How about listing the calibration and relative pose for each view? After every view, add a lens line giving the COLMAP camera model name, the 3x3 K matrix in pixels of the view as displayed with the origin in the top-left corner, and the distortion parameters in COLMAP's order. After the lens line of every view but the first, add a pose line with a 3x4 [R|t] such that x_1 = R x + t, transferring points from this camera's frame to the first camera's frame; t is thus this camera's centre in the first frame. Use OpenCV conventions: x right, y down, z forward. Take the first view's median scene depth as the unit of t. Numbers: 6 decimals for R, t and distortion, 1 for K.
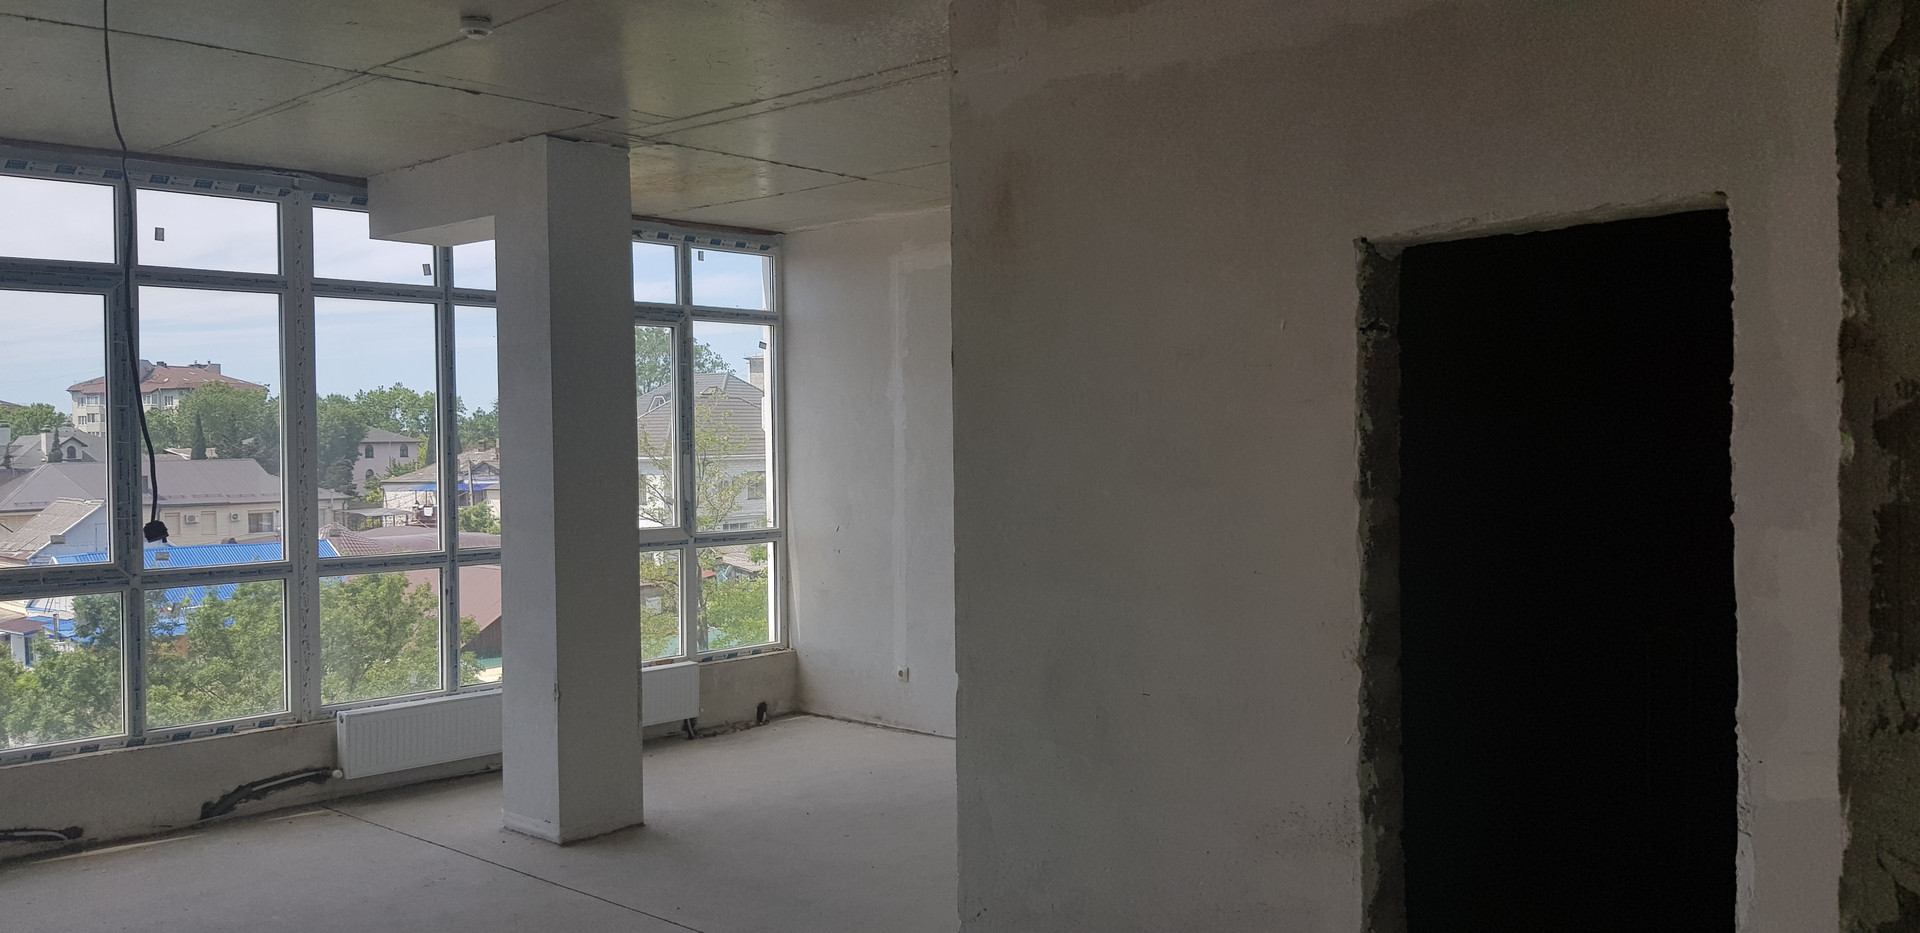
lens RADIAL K [[1600.6, 0, 951.0], [0, 1600.6, 455.2], [0, 0, 1]] dist [-0.004079, -0.044284]
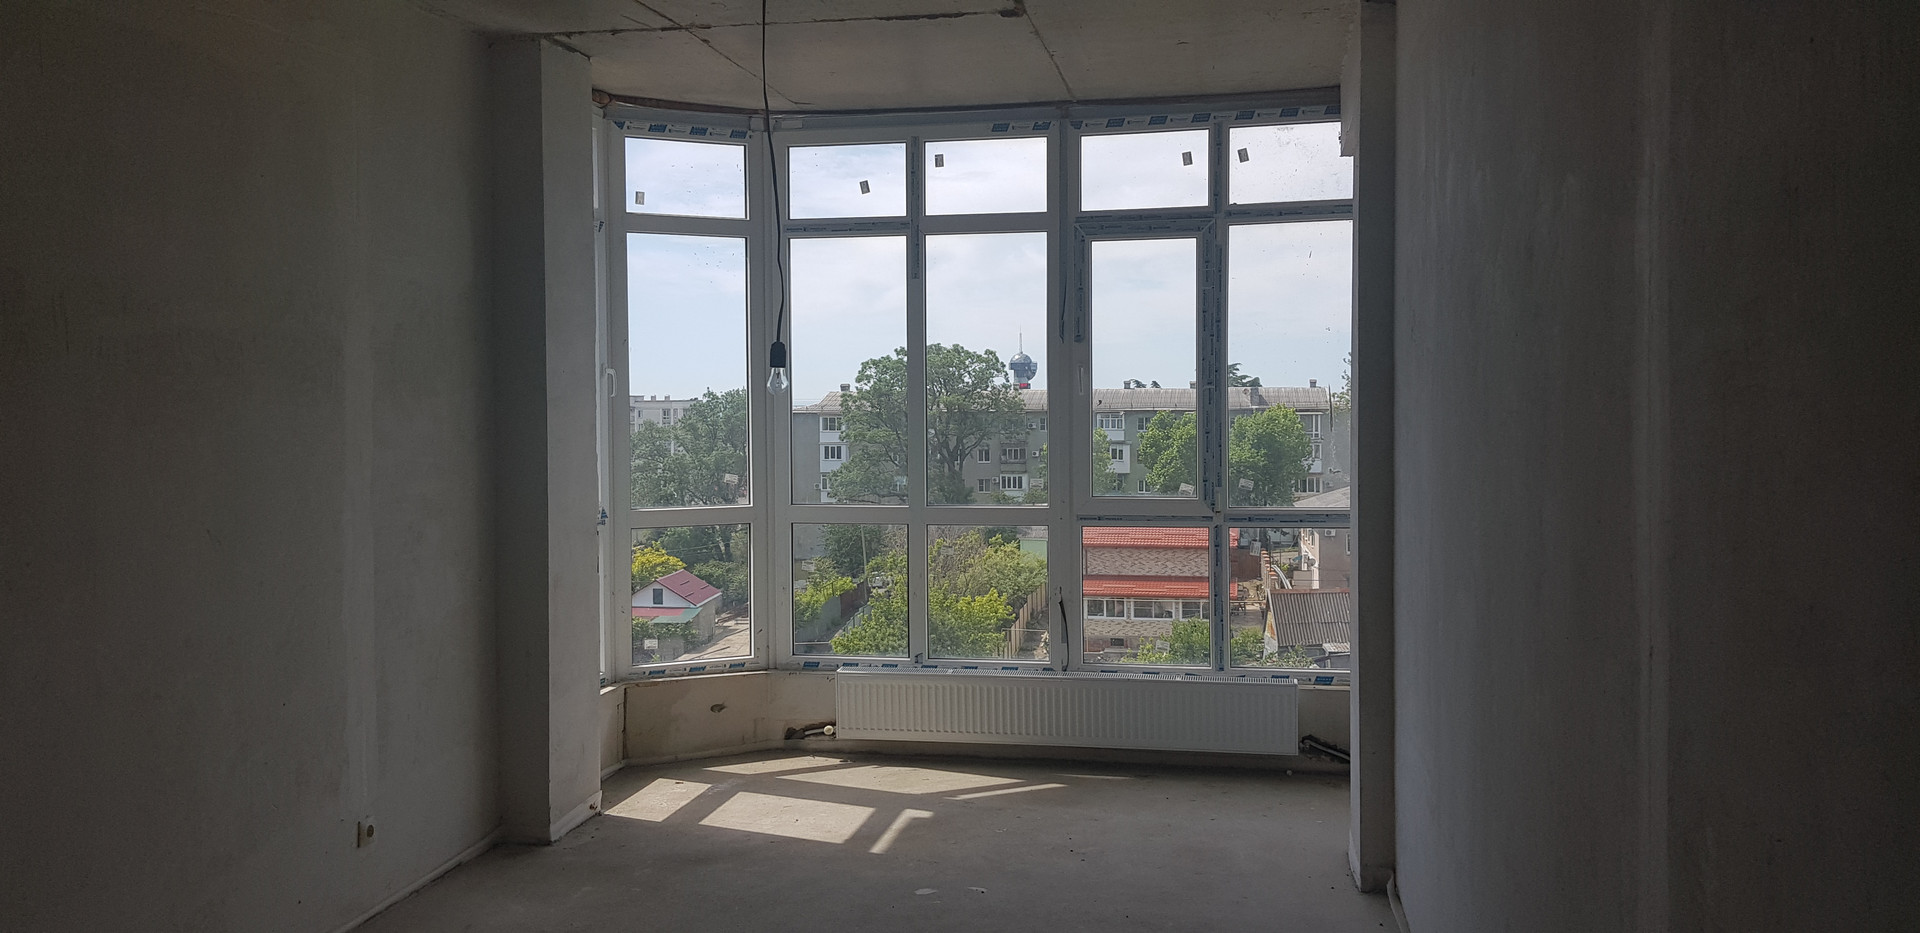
lens RADIAL K [[1643.8, 0, 872.3], [0, 1643.8, 442.8], [0, 0, 1]] dist [0.086303, -0.170552]
pose [[0.415589, 0.034132, -0.908912, 0.306994], [-0.011347, 0.999412, 0.032342, -0.002162], [0.909482, -0.003128, 0.415732, 0.337102]]
